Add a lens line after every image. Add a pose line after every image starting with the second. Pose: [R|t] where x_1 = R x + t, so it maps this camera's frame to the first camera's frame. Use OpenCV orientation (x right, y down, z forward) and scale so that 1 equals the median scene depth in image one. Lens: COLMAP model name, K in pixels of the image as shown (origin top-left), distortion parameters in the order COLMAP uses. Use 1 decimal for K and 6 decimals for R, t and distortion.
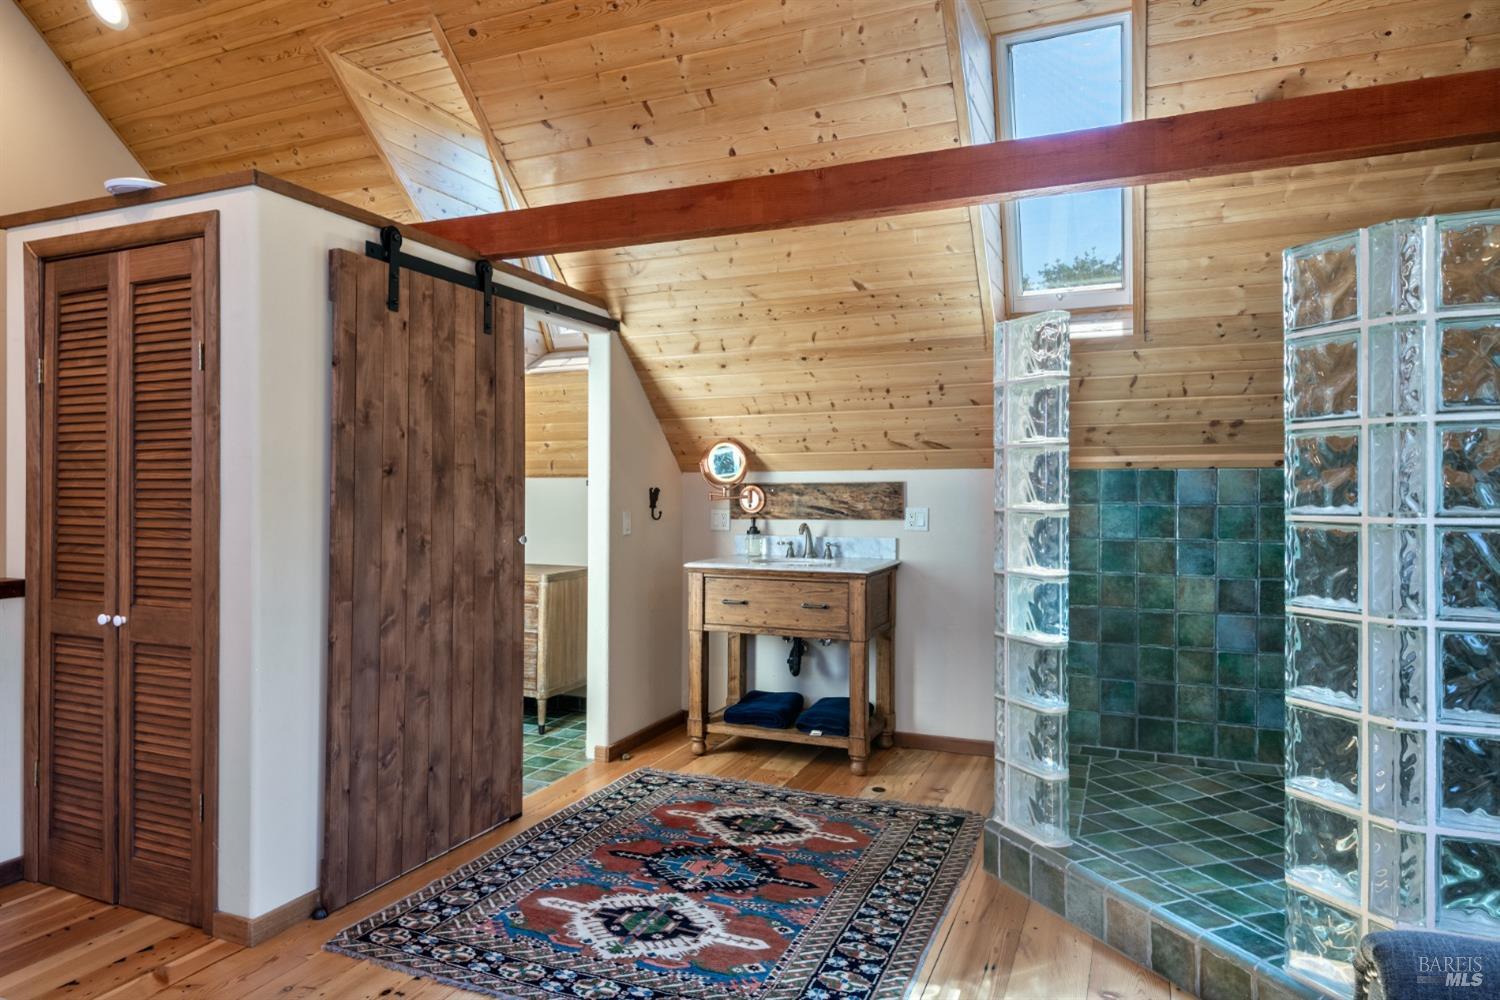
lens RADIAL K [[897.3, 0, 749.5], [0, 897.3, 478.2], [0, 0, 1]] dist [0.006178, 0.001326]
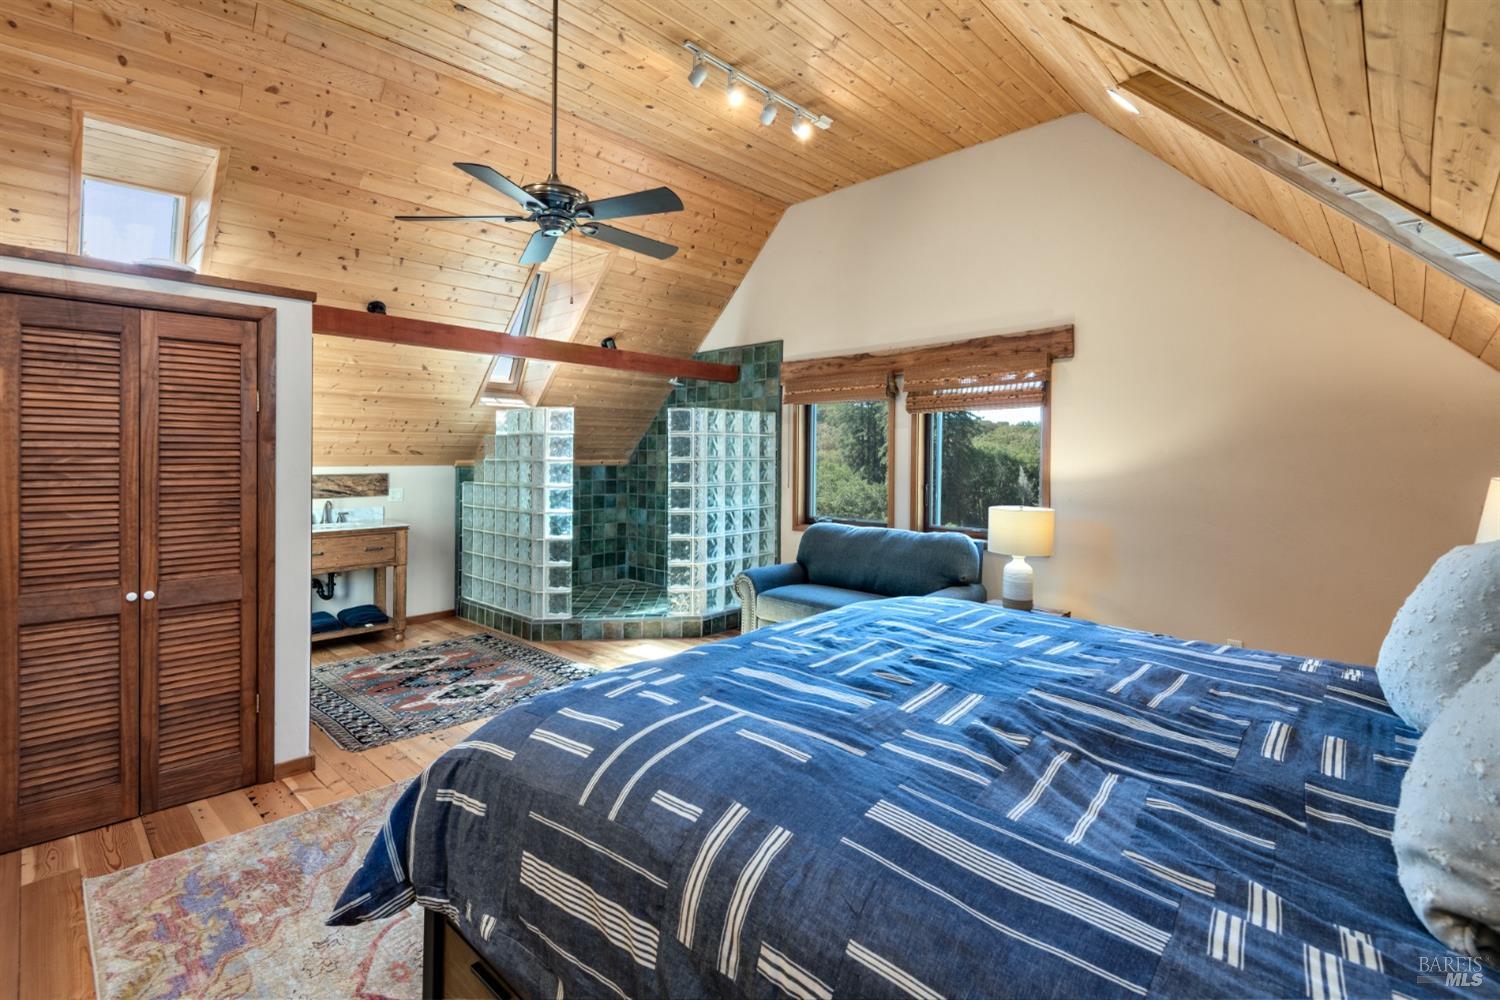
lens RADIAL K [[688.0, 0, 749.5], [0, 688.0, 458.5], [0, 0, 1]] dist [0.000183, -0.000129]
pose [[0.350629, 0.004365, 0.936504, -1.283378], [-0.007429, 0.999971, -0.001879, -0.041900], [-0.936485, -0.006299, 0.350651, -0.153789]]
